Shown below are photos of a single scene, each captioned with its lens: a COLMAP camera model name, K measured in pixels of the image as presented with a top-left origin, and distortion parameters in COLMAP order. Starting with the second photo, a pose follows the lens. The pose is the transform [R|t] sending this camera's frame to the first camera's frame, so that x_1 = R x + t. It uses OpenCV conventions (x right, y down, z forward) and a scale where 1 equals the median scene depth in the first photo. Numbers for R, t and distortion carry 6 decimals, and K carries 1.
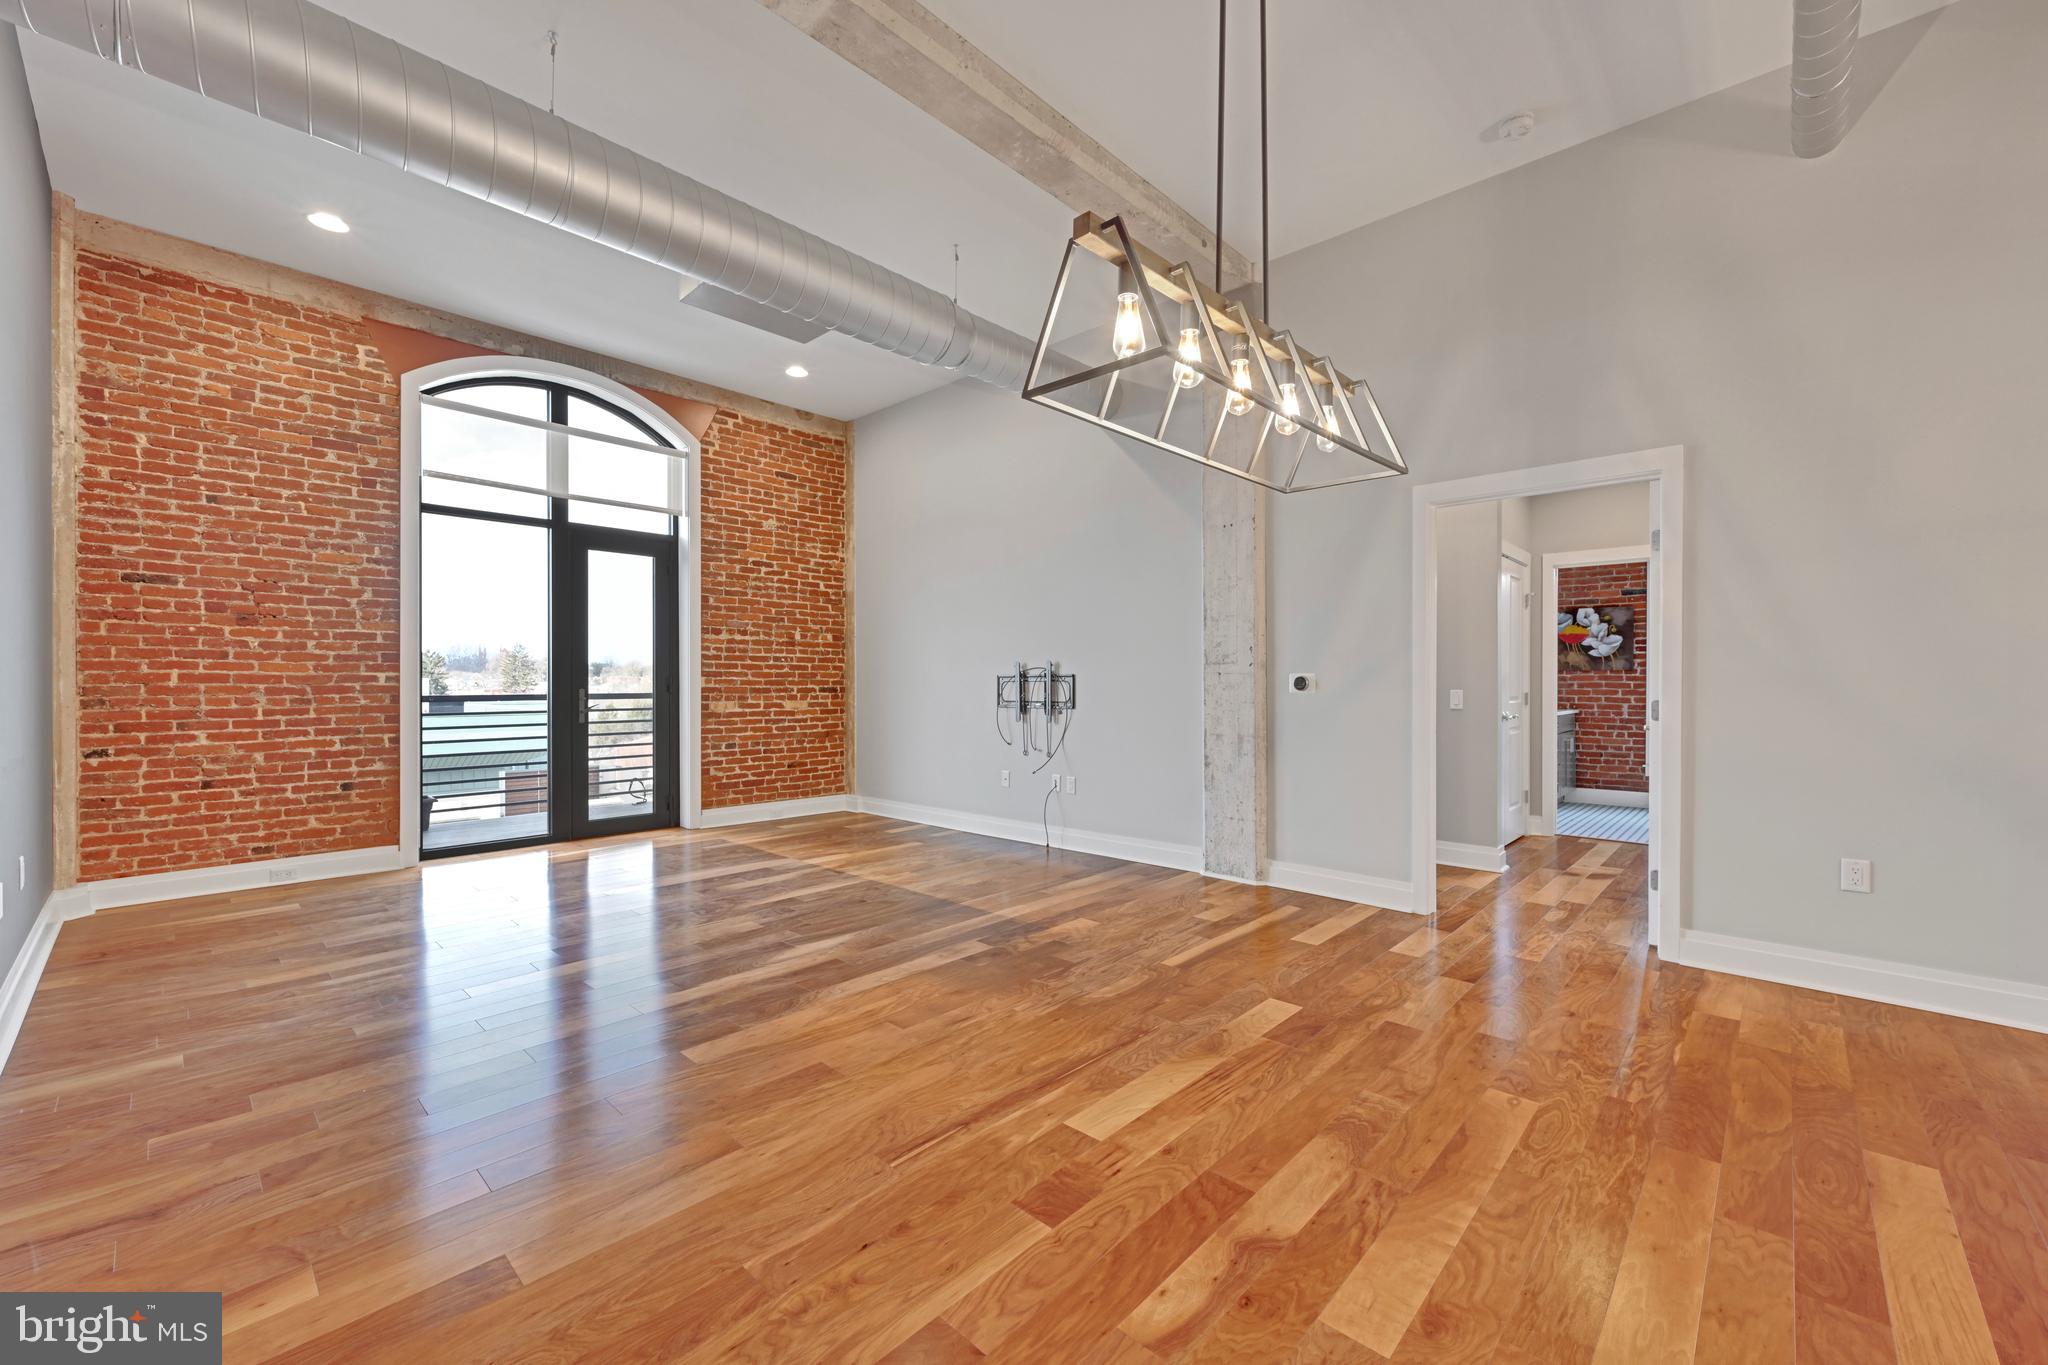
lens RADIAL K [[814.5, 0, 1022.3], [0, 814.5, 677.1], [0, 0, 1]] dist [-0.000688, -0.000049]
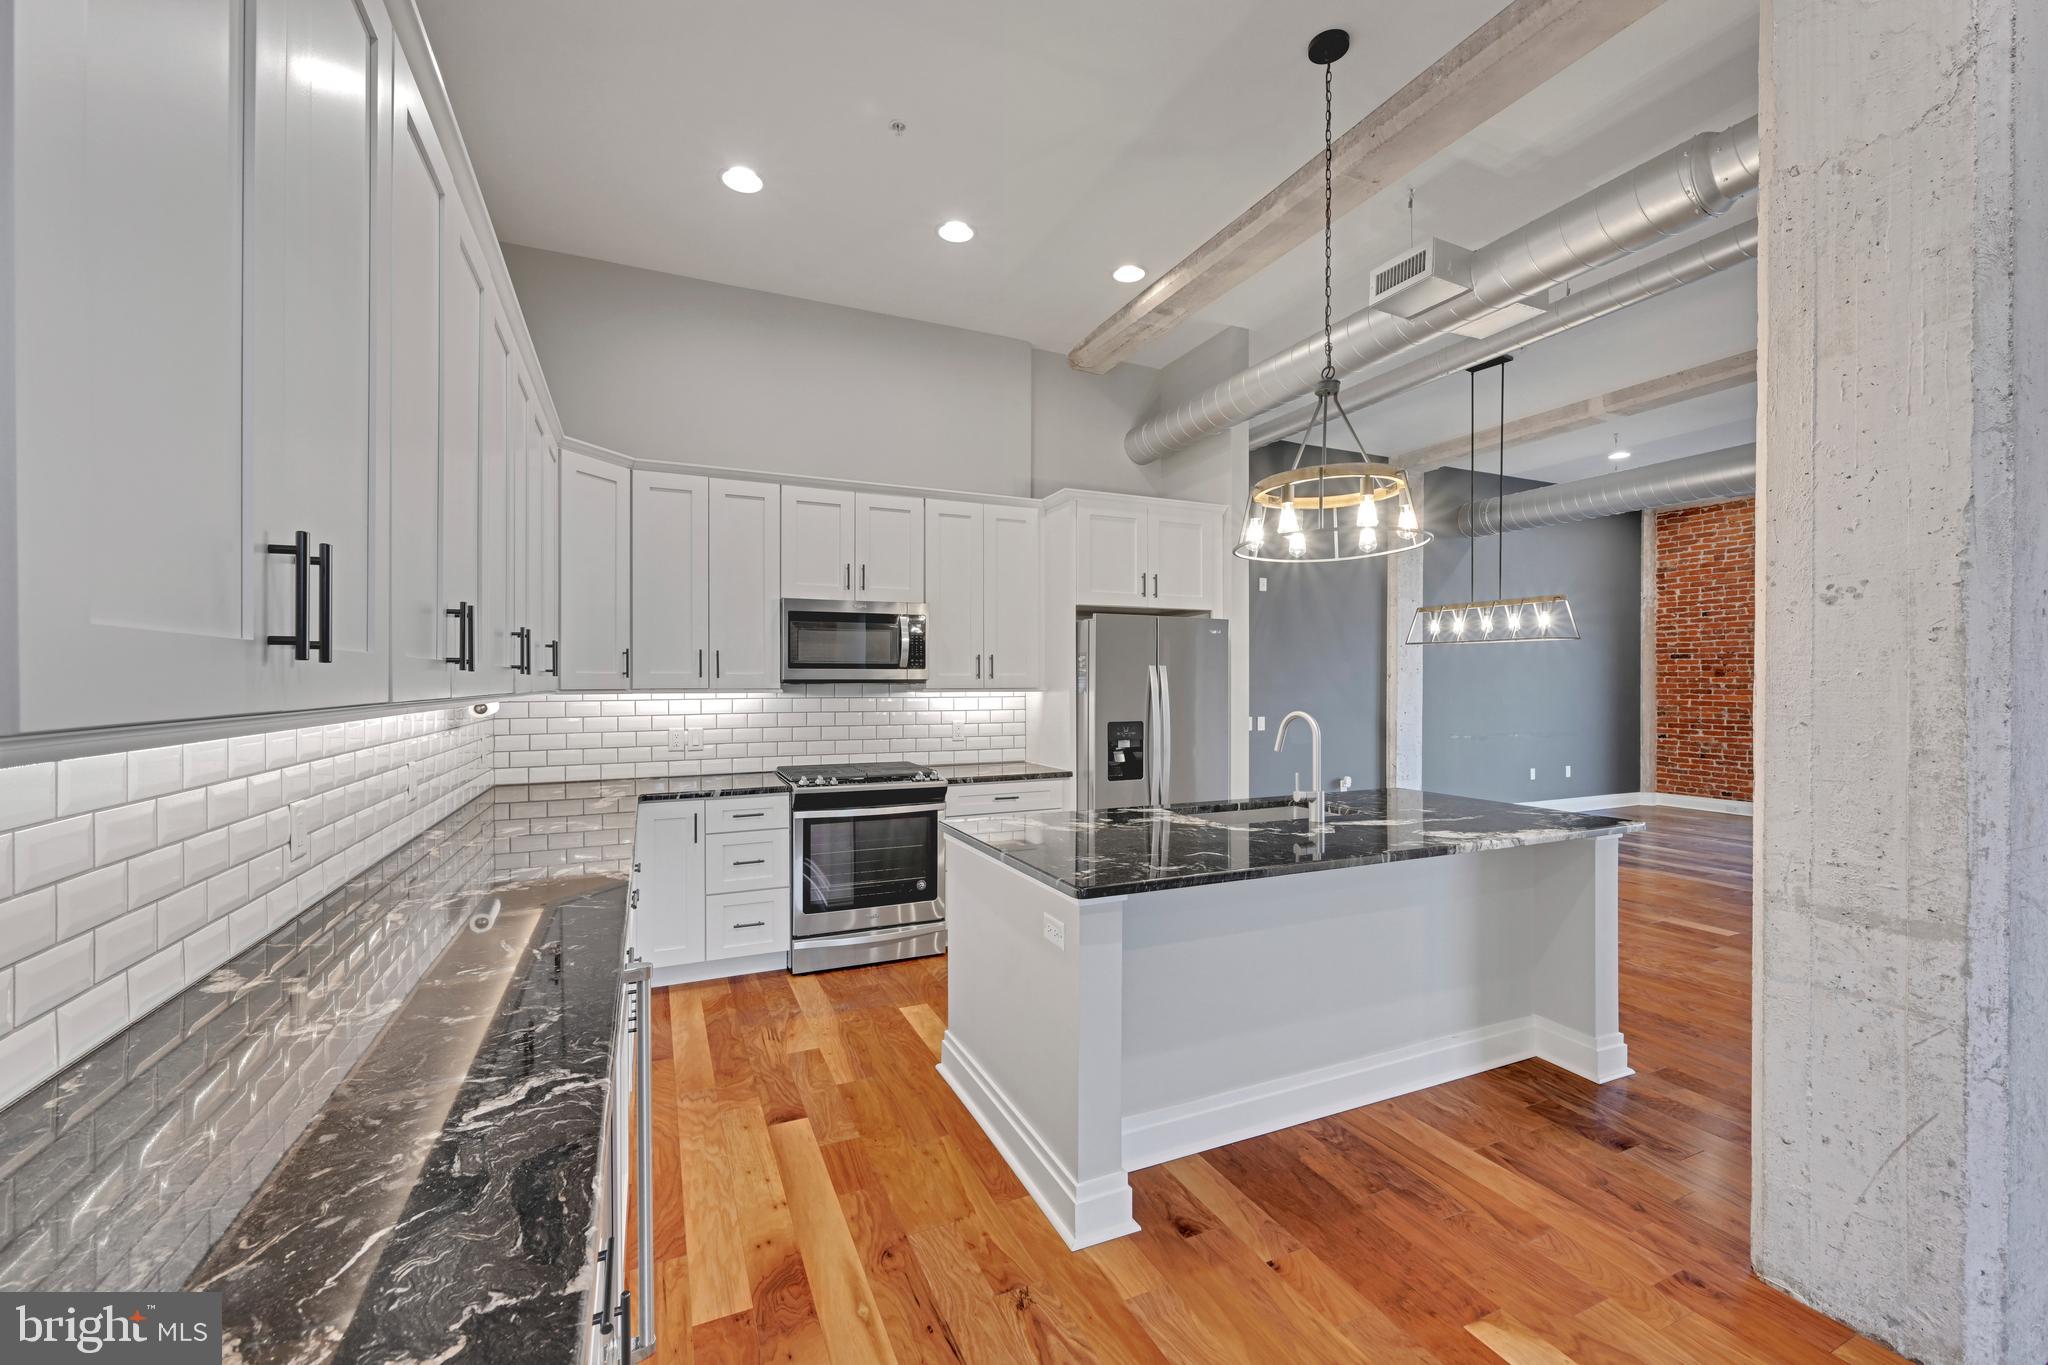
lens RADIAL K [[814.5, 0, 1021.9], [0, 814.5, 685.4], [0, 0, 1]] dist [-0.000688, -0.000049]
pose [[-0.373041, -0.003755, -0.927807, 1.489564], [-0.002588, 0.999992, -0.003006, -0.032541], [0.927811, 0.001280, -0.373048, 0.185517]]
